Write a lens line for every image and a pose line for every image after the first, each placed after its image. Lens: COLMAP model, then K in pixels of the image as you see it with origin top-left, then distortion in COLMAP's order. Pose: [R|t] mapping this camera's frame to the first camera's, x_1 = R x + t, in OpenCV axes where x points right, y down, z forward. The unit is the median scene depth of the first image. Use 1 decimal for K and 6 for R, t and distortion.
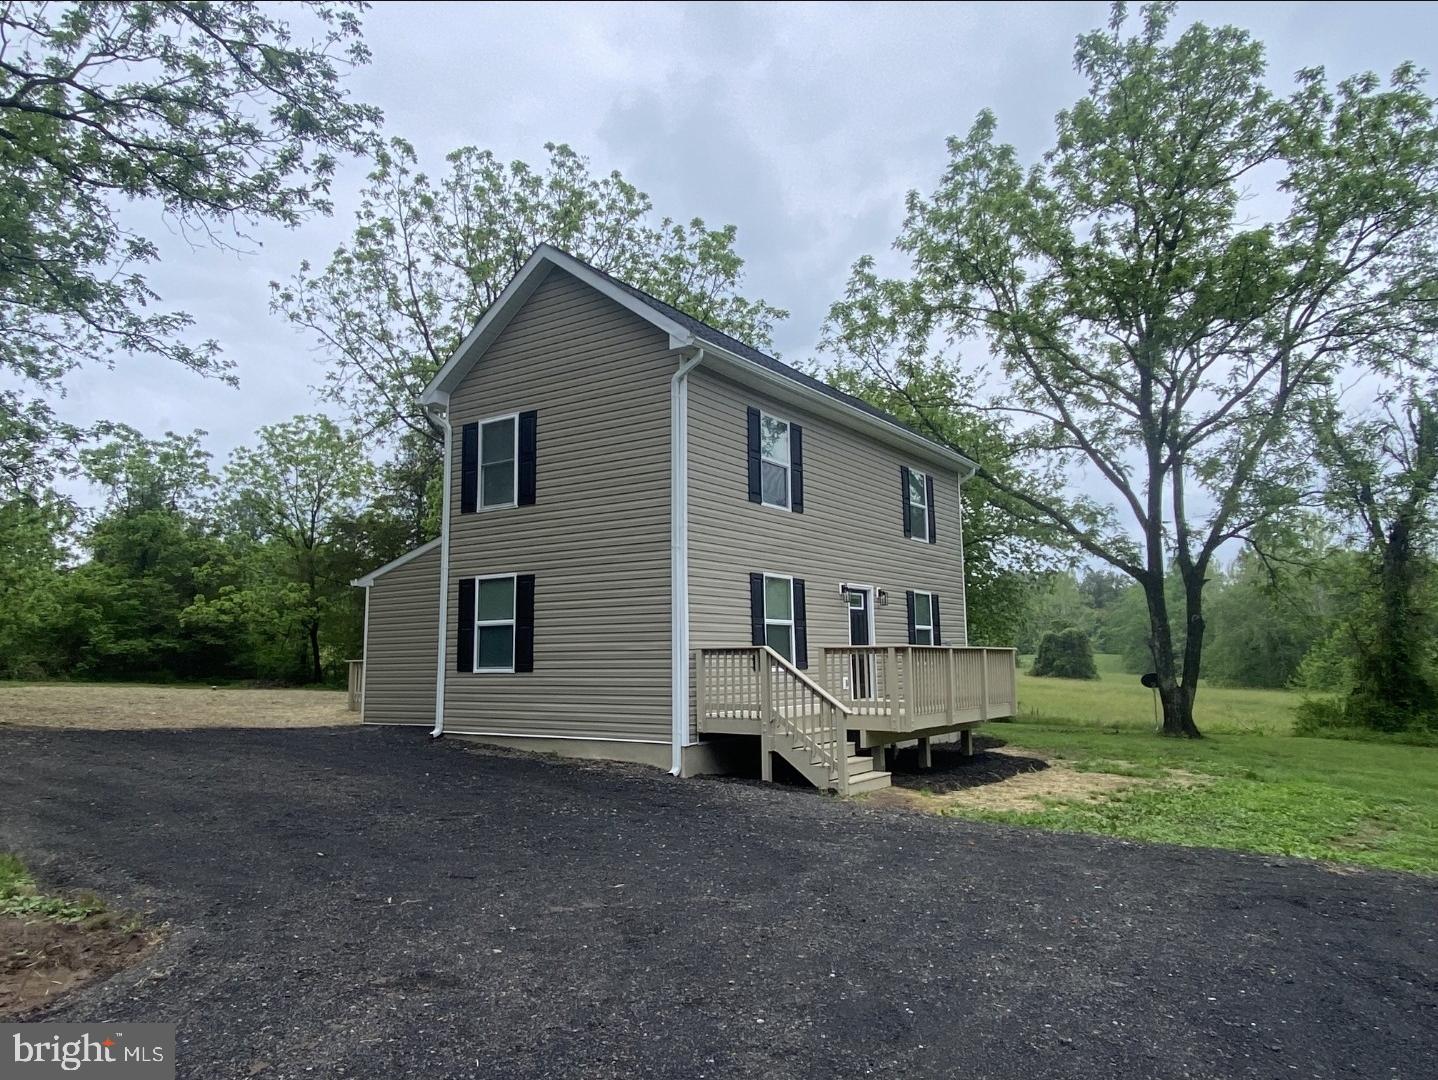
lens RADIAL K [[966.6, 0, 711.0], [0, 966.6, 529.2], [0, 0, 1]] dist [0.034579, -0.006953]
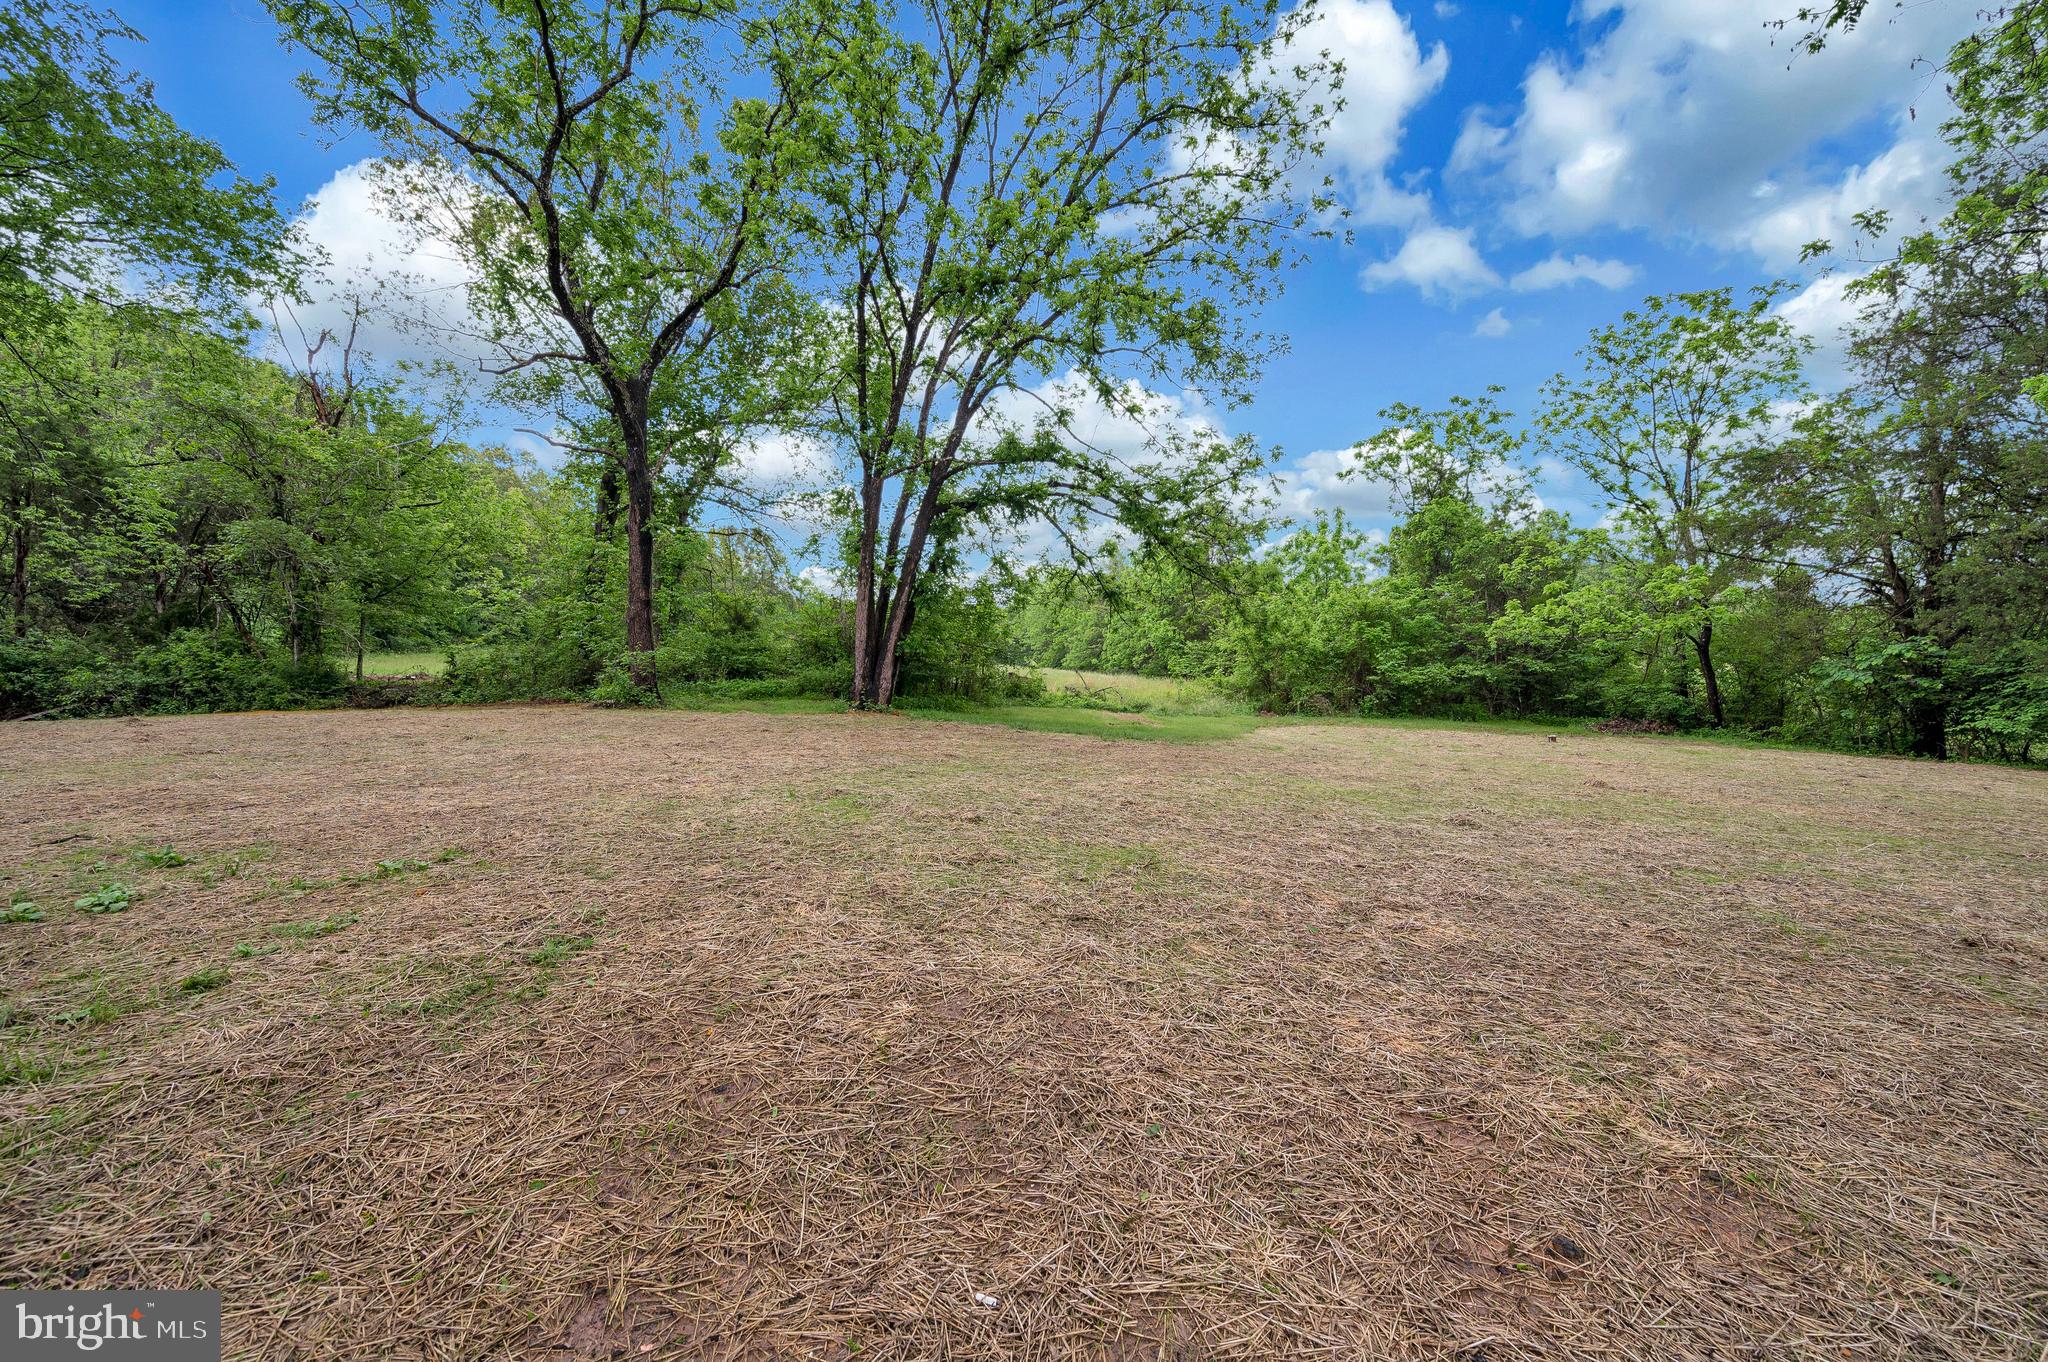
lens RADIAL K [[824.1, 0, 1026.4], [0, 824.1, 676.7], [0, 0, 1]] dist [-0.002665, 0.000834]
pose [[0.535512, -0.007637, -0.844493, -0.379851], [0.115411, 0.991240, 0.064221, 0.076908], [0.836605, -0.131855, 0.531702, 0.689036]]
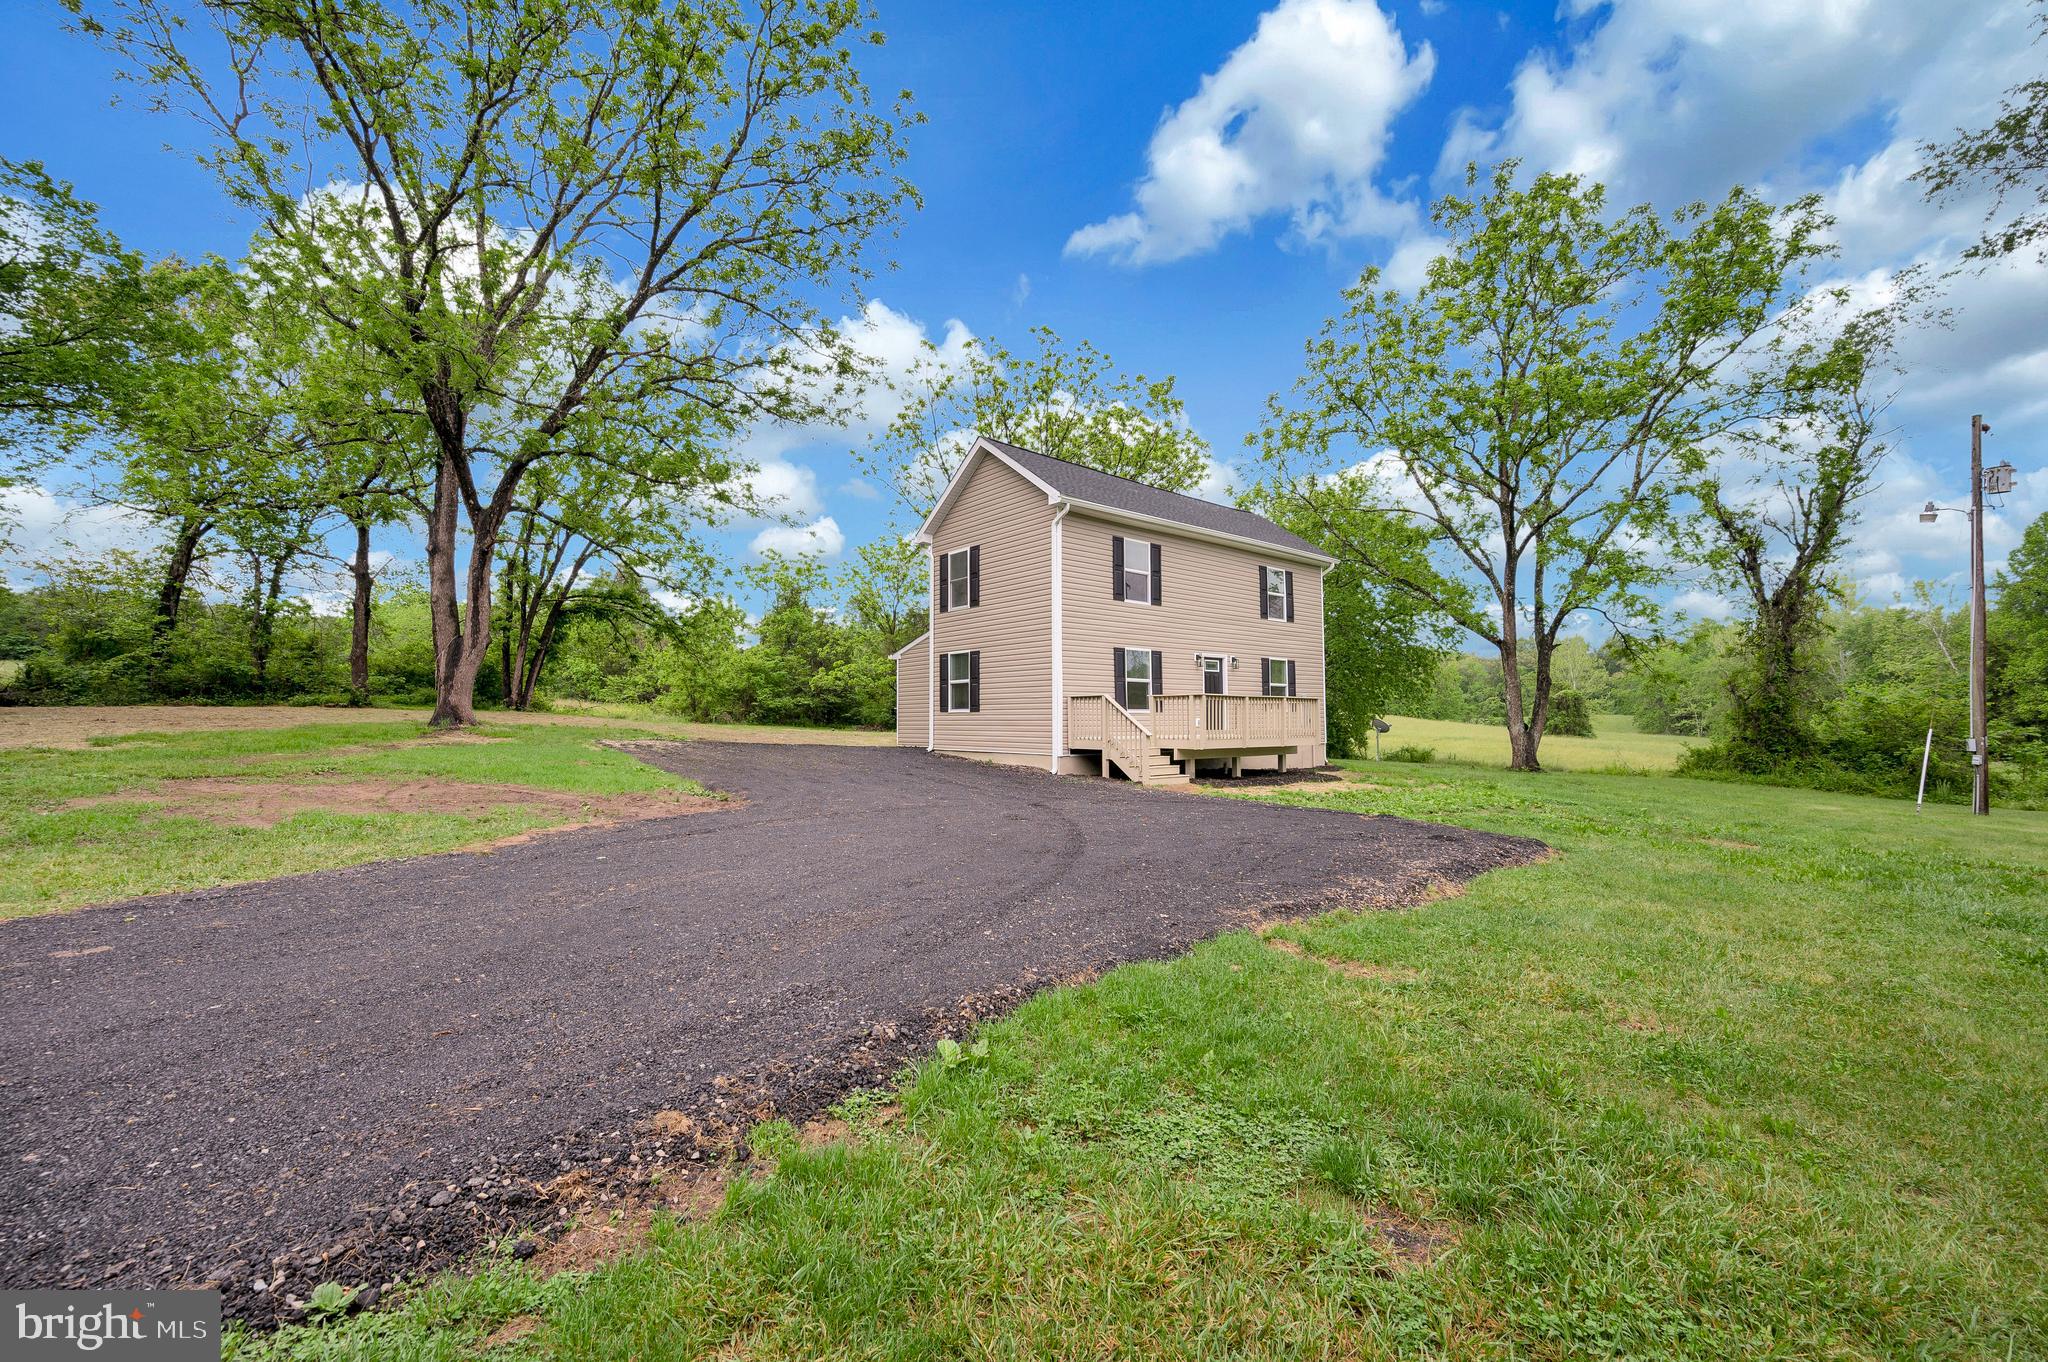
lens RADIAL K [[824.1, 0, 1017.1], [0, 824.1, 668.7], [0, 0, 1]] dist [-0.002665, 0.000834]
pose [[0.963629, -0.009923, -0.267061, 0.134737], [0.029167, 0.997246, 0.068188, -0.007870], [0.265649, -0.073497, 0.961264, -0.160626]]
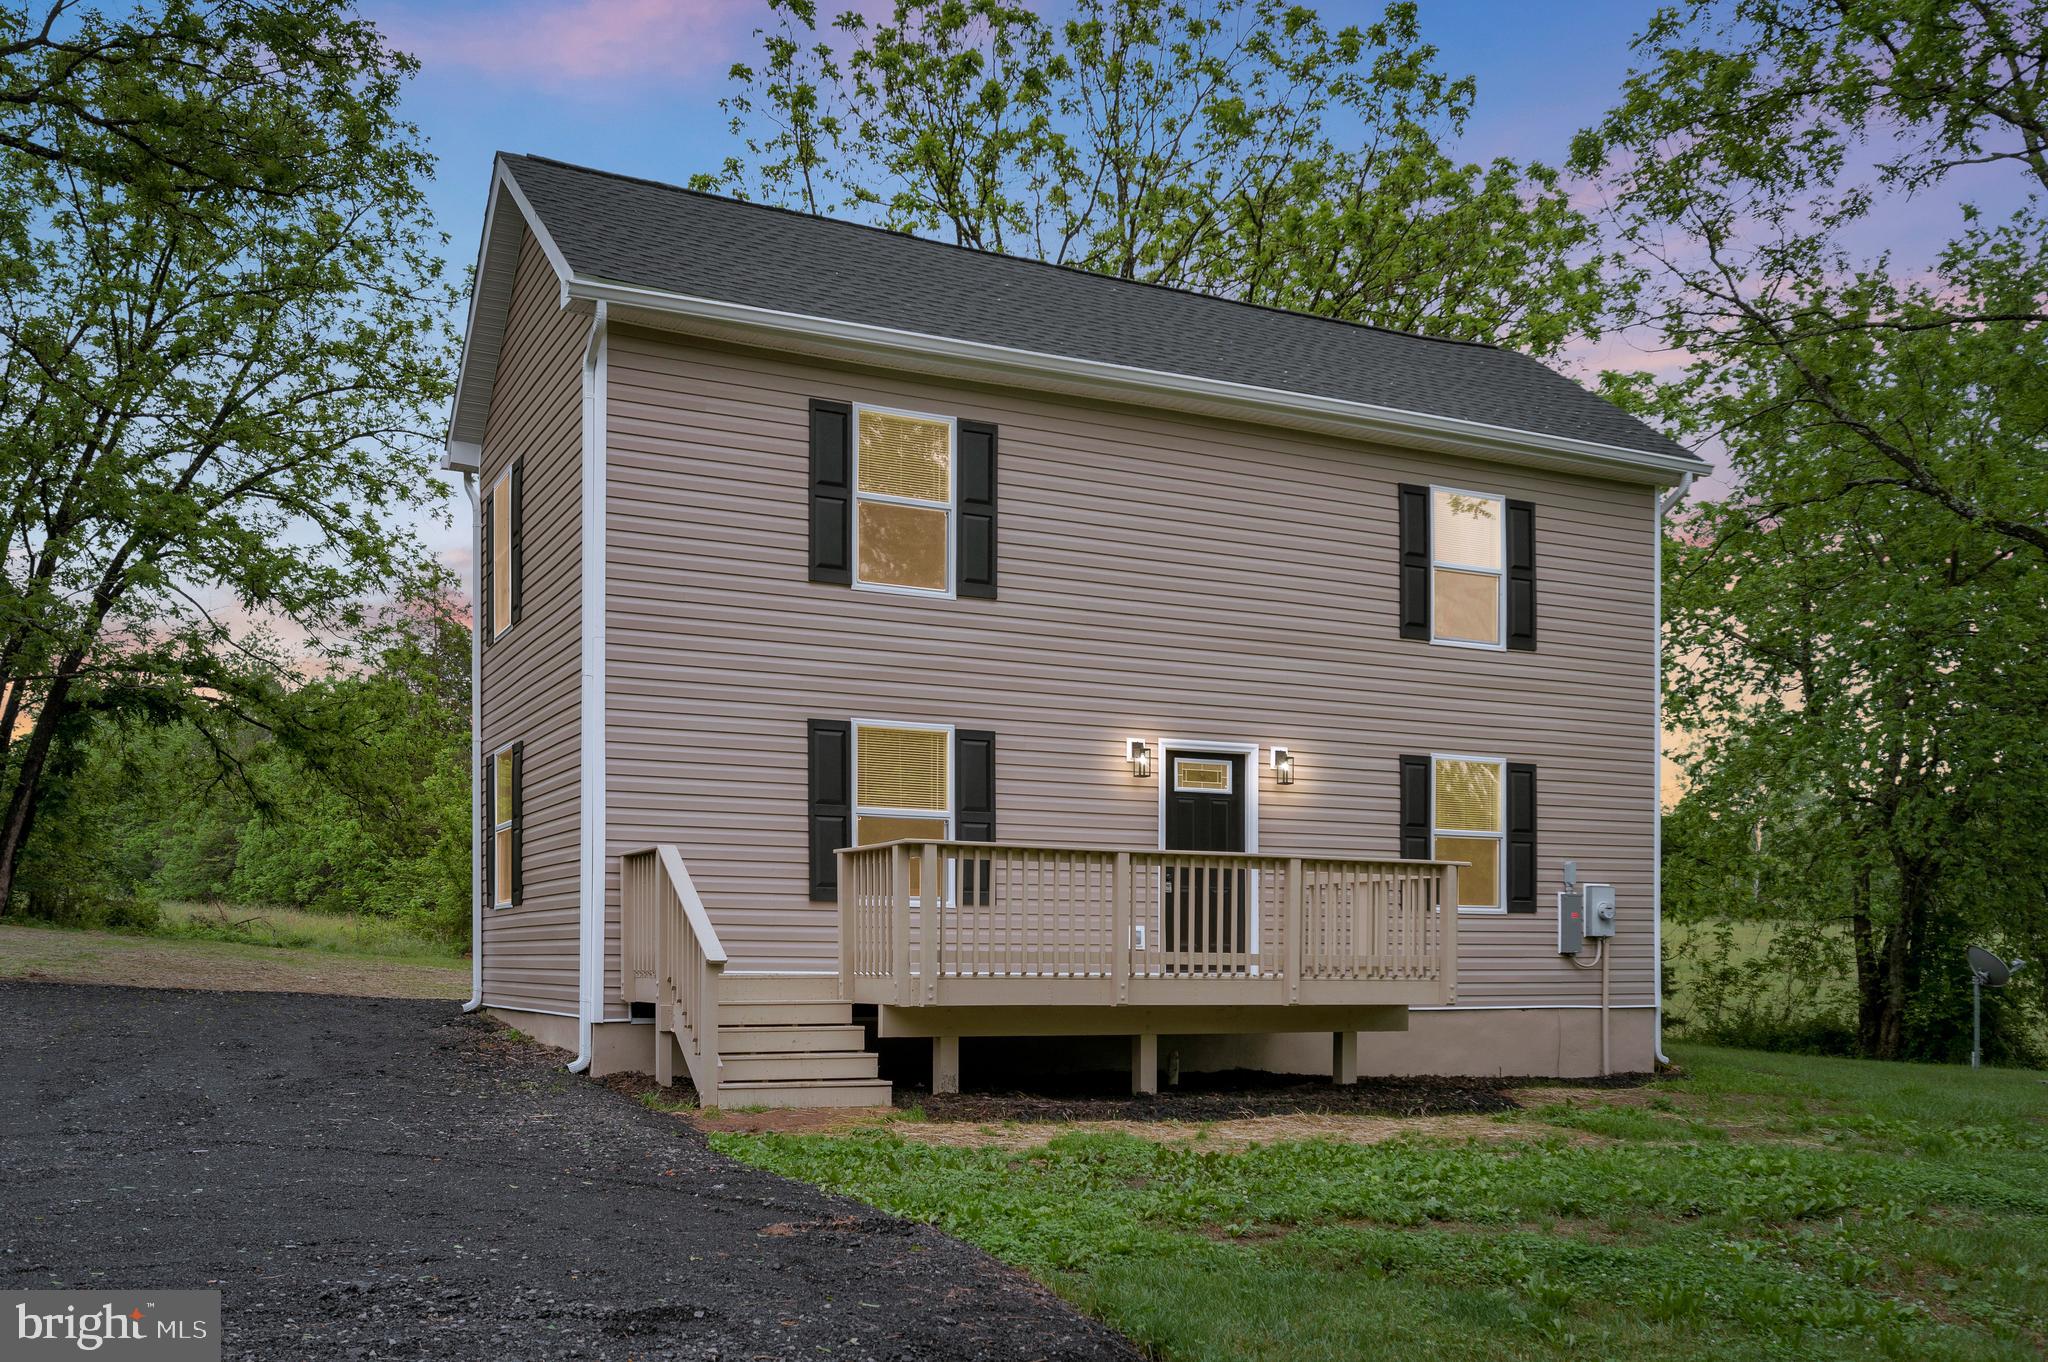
lens RADIAL K [[1829.7, 0, 1003.2], [0, 1829.7, 965.0], [0, 0, 1]] dist [0.011256, 0.014201]
pose [[0.872416, 0.013097, -0.488588, 0.354292], [0.053535, 0.991066, 0.122158, 0.035043], [0.485823, -0.132730, 0.863921, 0.090798]]
